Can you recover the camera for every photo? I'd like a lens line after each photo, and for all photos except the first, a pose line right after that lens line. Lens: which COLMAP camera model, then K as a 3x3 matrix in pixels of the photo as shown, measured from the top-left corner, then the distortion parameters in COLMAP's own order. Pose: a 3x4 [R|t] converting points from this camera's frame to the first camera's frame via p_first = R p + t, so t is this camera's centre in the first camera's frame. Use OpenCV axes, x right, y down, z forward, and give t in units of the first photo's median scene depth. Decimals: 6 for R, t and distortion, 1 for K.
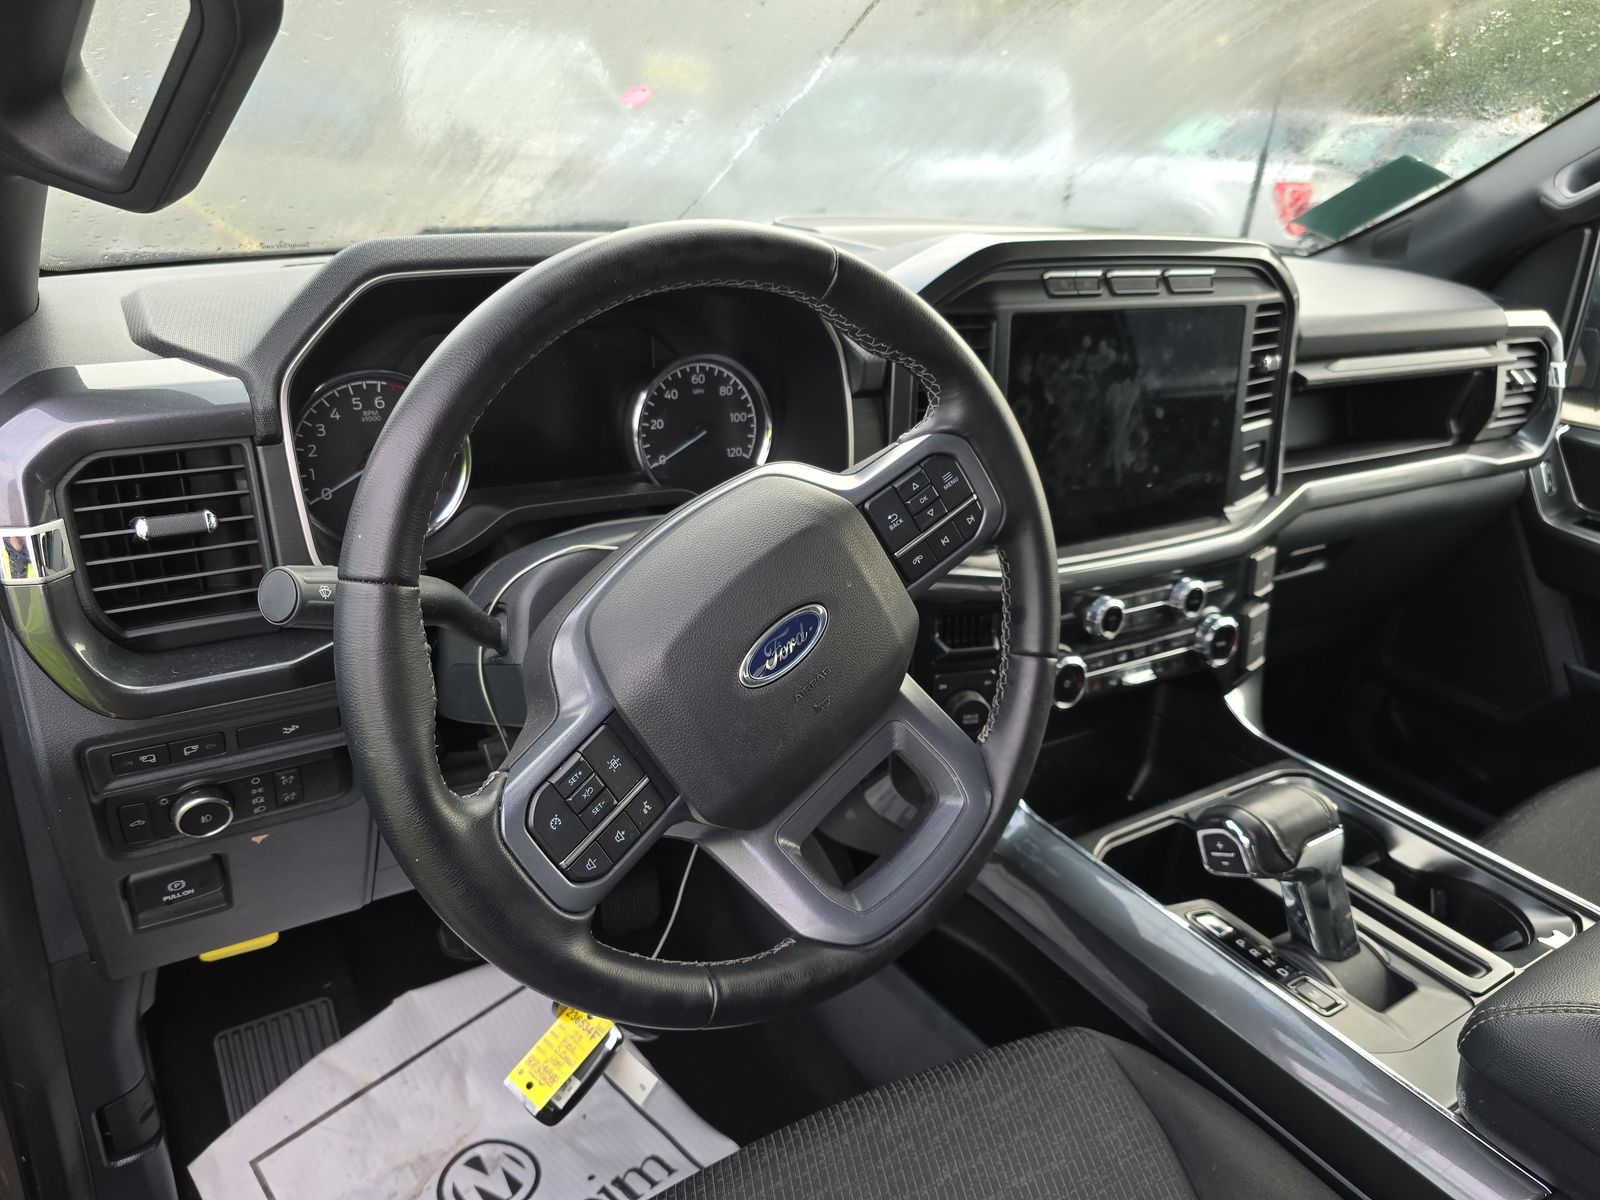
lens RADIAL K [[1098.0, 0, 800.0], [0, 1098.0, 600.0], [0, 0, 1]] dist [0.039335, -0.047355]
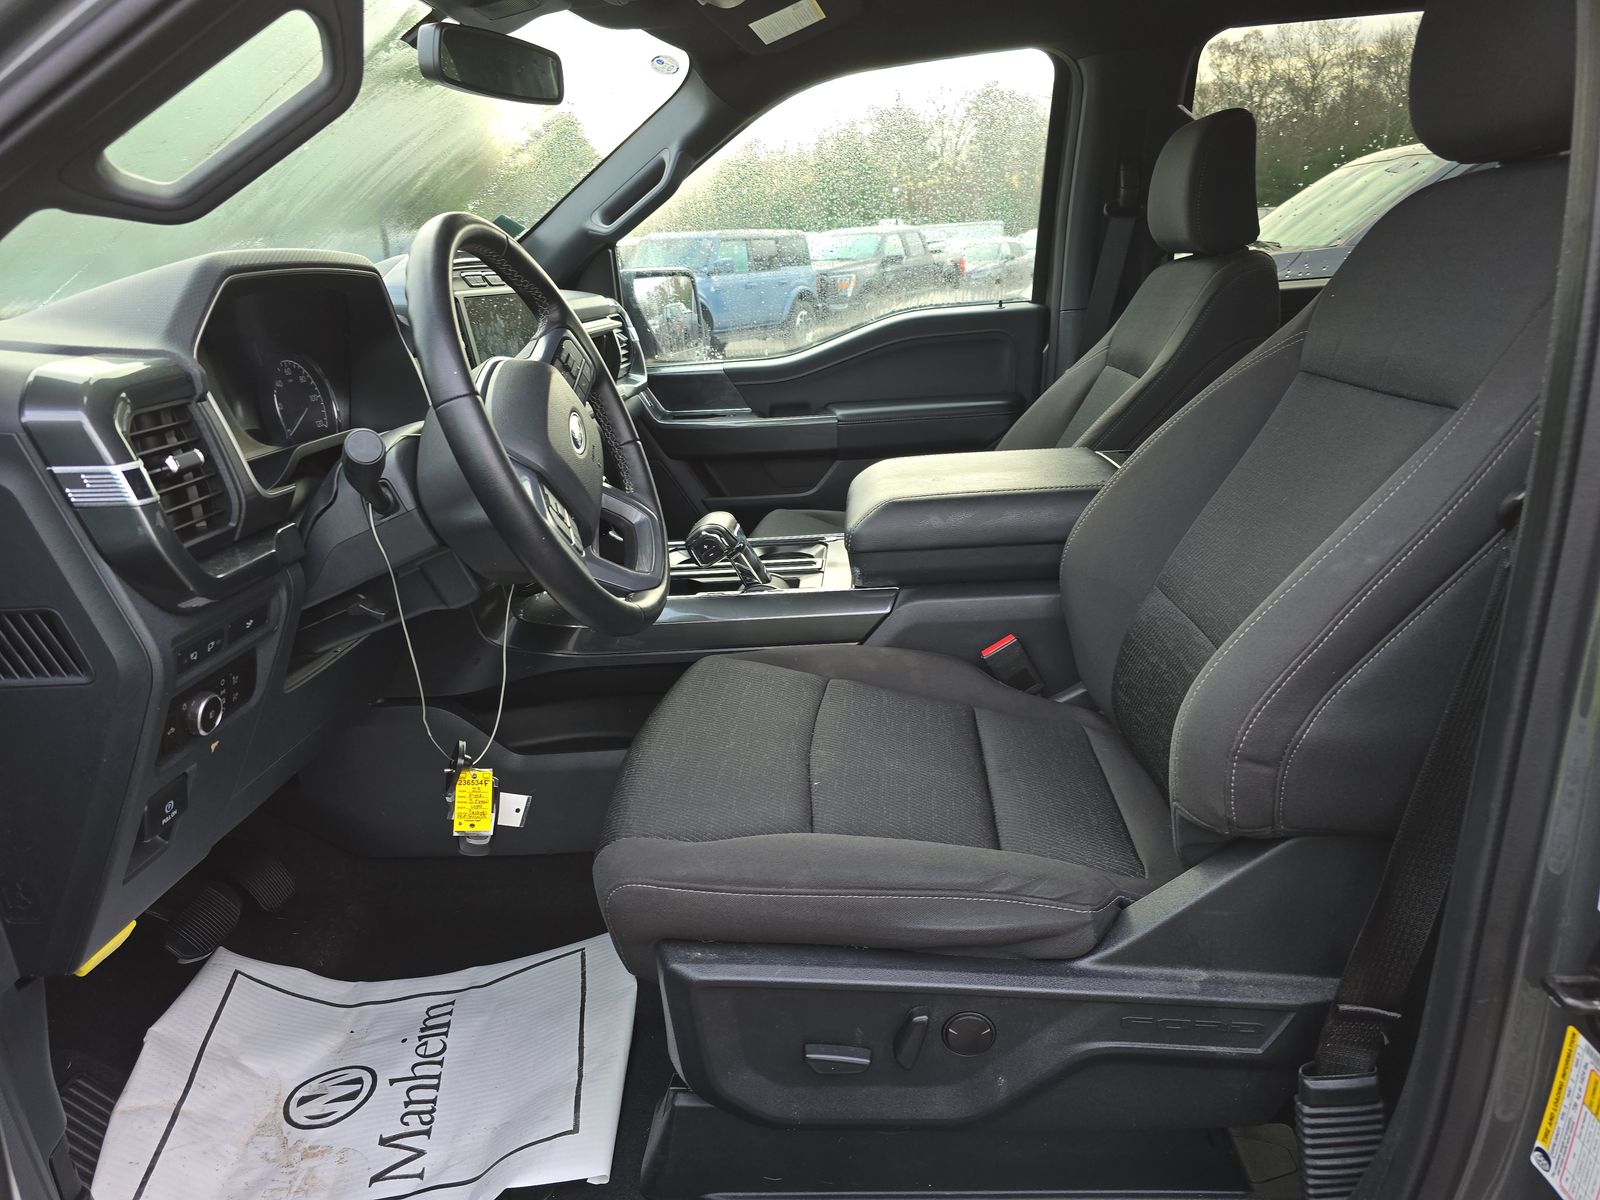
lens RADIAL K [[1098.0, 0, 800.0], [0, 1098.0, 600.0], [0, 0, 1]] dist [0.039335, -0.047355]
pose [[0.573506, -0.319502, 0.754327, -0.705108], [0.397987, 0.913506, 0.084340, 0.157711], [-0.716029, 0.251843, 0.651059, -0.212025]]
